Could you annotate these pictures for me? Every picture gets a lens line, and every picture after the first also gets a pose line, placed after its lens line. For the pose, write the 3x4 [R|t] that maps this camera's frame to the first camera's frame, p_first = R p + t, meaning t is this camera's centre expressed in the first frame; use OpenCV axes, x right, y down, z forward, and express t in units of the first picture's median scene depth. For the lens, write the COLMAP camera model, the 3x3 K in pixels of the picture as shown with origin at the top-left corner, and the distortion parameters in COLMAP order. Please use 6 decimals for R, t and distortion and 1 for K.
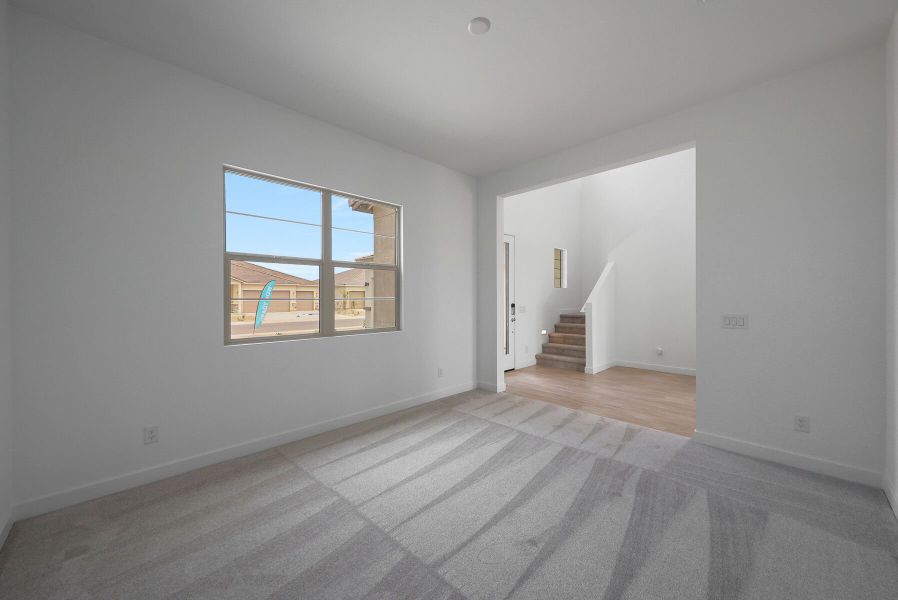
lens RADIAL K [[341.7, 0, 449.0], [0, 341.7, 300.0], [0, 0, 1]] dist [-0.001131, -0.000087]
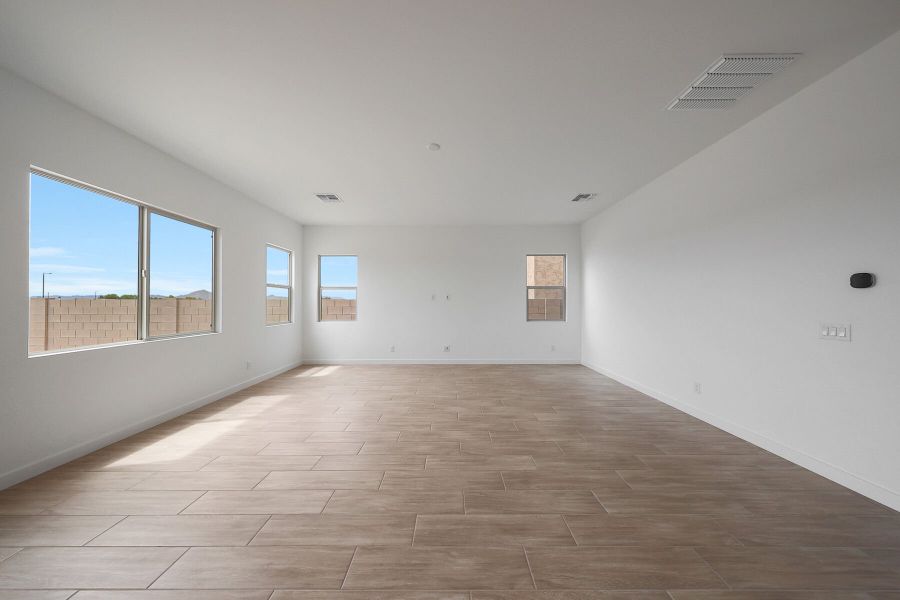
lens RADIAL K [[342.4, 0, 450.0], [0, 342.4, 300.0], [0, 0, 1]] dist [-0.001131, -0.000087]
pose [[0.700234, 0.006050, 0.713888, -0.509827], [0.009088, 0.999808, -0.017387, 0.005382], [-0.713856, 0.018662, 0.700044, -0.495158]]
